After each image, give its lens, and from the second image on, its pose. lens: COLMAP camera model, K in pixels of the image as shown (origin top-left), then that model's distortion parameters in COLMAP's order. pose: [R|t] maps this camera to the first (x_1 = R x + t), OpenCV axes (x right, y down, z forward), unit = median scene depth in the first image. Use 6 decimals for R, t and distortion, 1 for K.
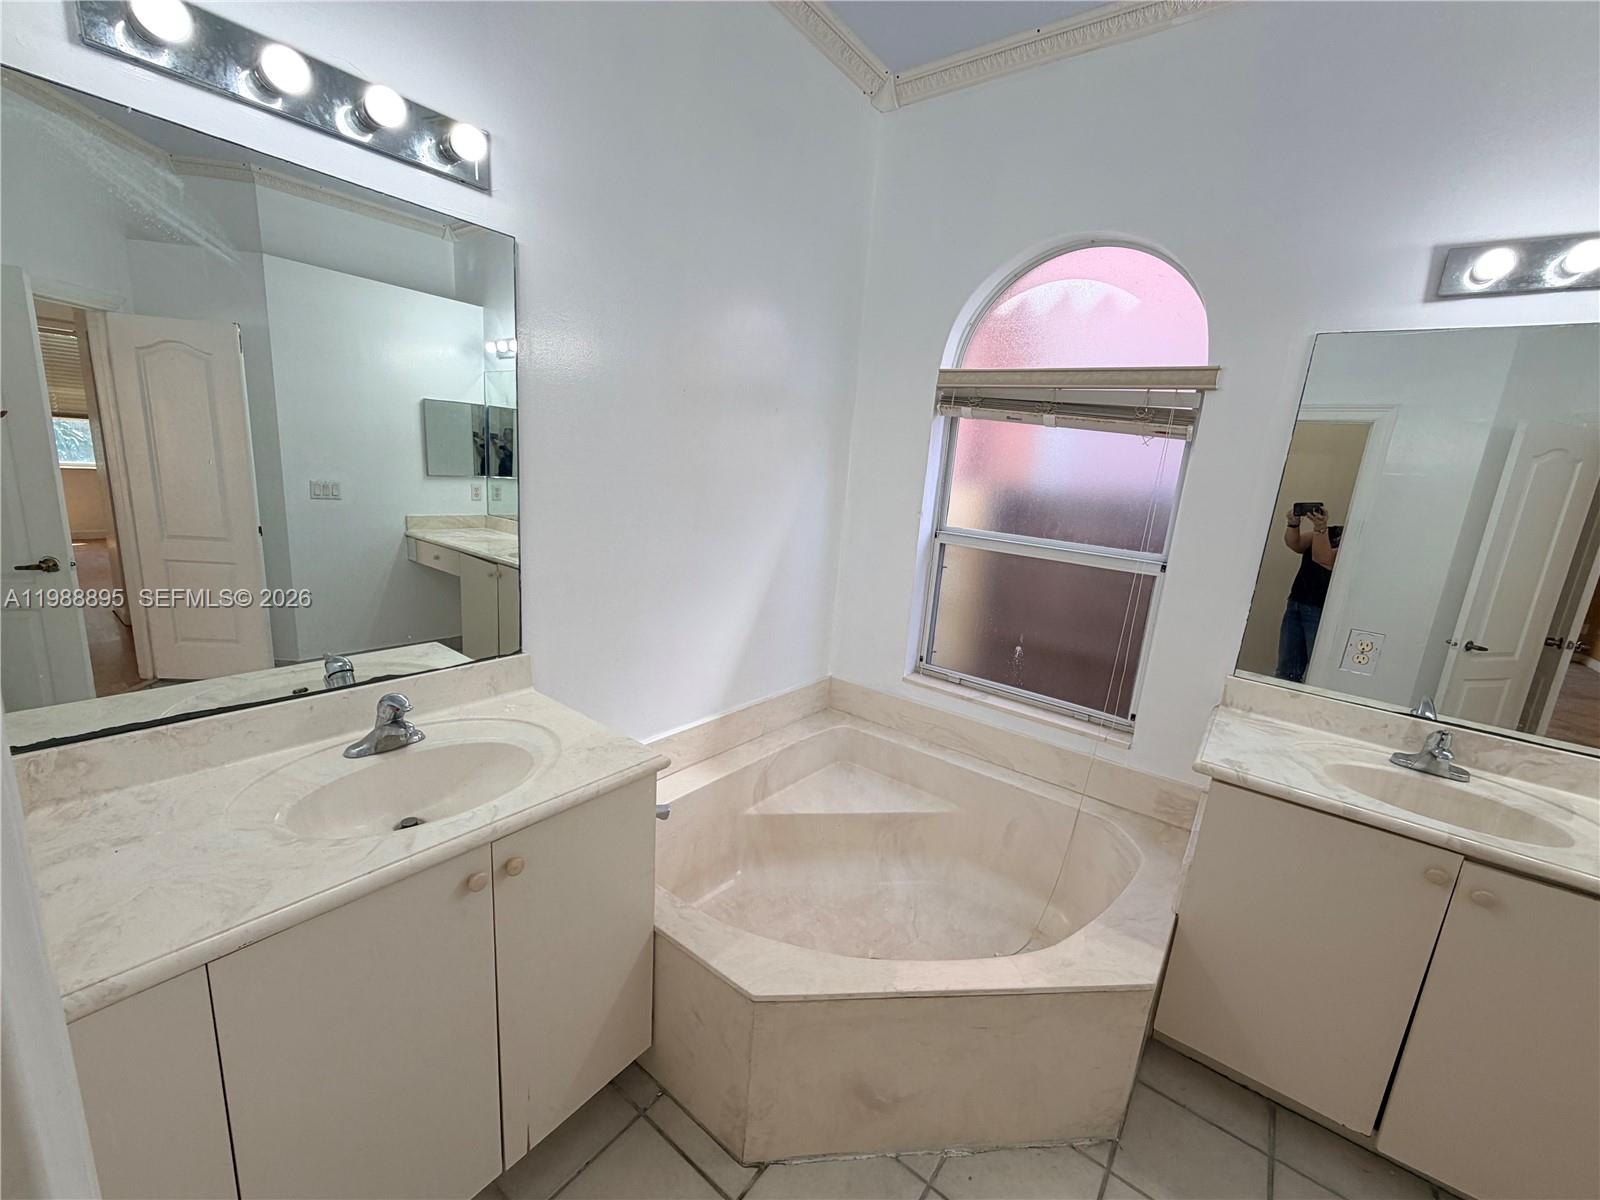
lens RADIAL K [[643.7, 0, 797.5], [0, 643.7, 601.8], [0, 0, 1]] dist [0.002811, -0.001072]
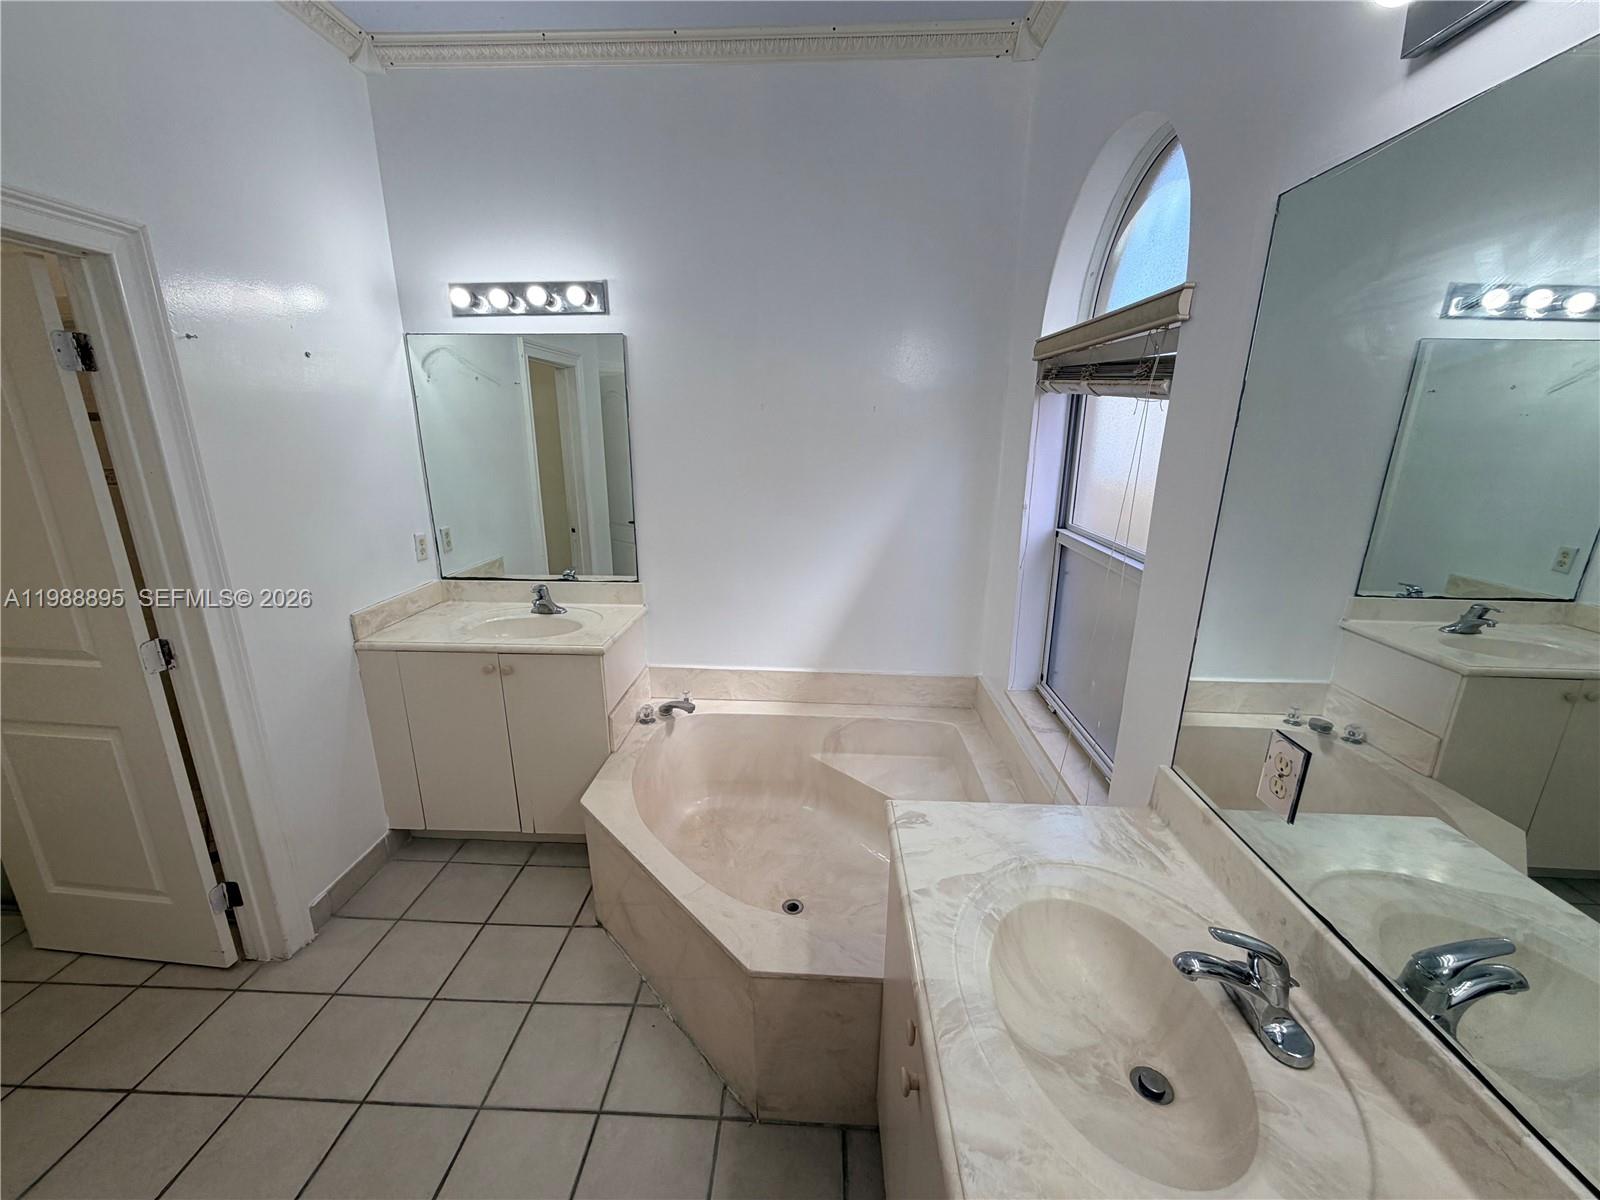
lens RADIAL K [[643.7, 0, 792.0], [0, 643.7, 601.9], [0, 0, 1]] dist [0.002811, -0.001072]
pose [[0.566392, 0.144554, -0.811360, 0.830309], [-0.137613, 0.987264, 0.079829, -0.040464], [0.812566, 0.066439, 0.579071, 0.271602]]
